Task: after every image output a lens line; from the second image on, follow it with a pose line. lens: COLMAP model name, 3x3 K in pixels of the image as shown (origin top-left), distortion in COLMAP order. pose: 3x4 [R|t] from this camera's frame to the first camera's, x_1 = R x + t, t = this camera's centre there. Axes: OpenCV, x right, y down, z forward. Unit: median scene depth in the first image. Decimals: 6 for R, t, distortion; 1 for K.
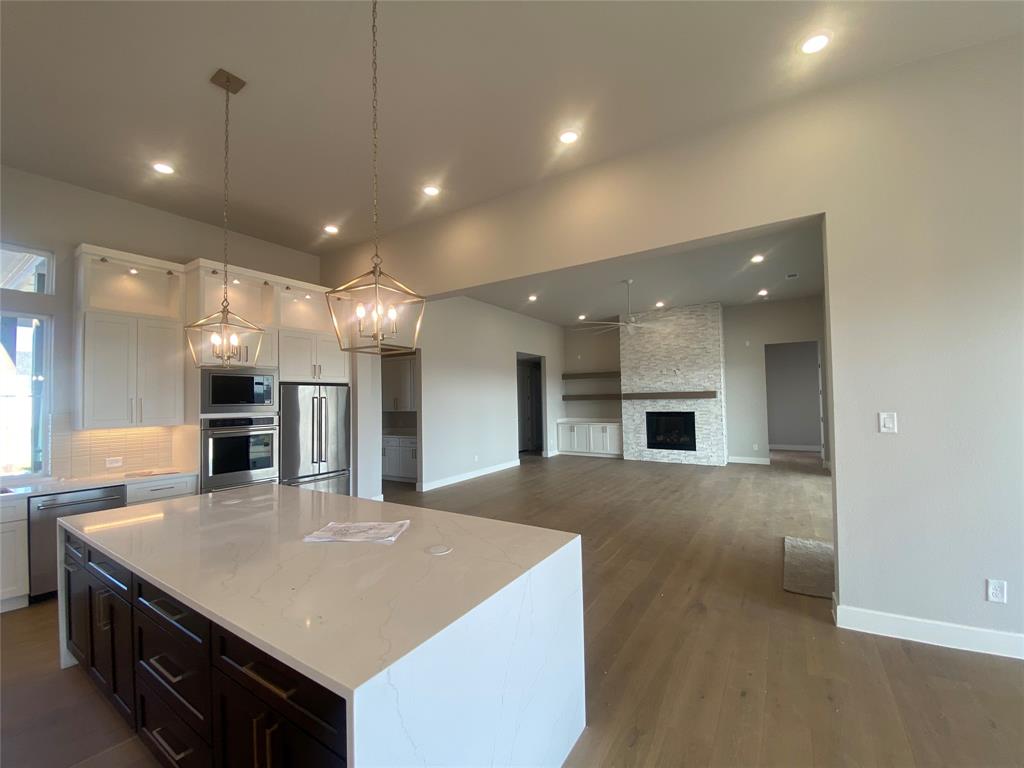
lens RADIAL K [[423.5, 0, 517.2], [0, 423.5, 381.2], [0, 0, 1]] dist [0.015102, -0.012774]
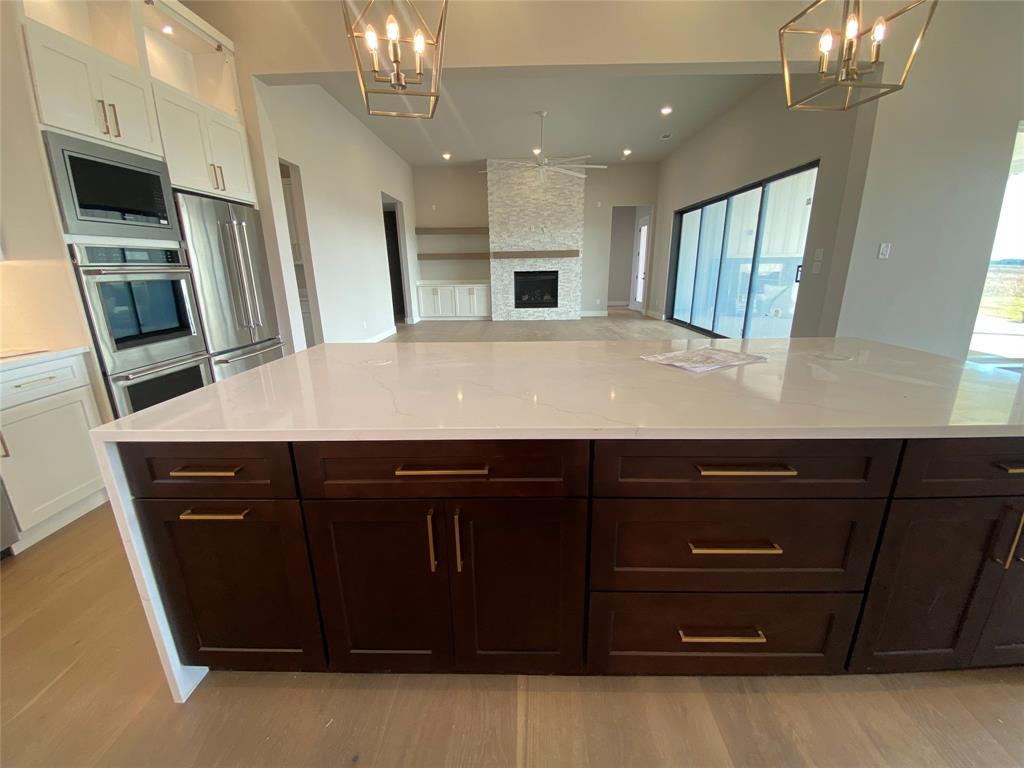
lens RADIAL K [[423.5, 0, 516.0], [0, 423.5, 390.8], [0, 0, 1]] dist [0.015102, -0.012774]
pose [[0.842947, -0.144347, 0.518270, -0.258741], [-0.021767, 0.953395, 0.300940, 0.041279], [-0.537555, -0.264958, 0.800520, 0.126713]]
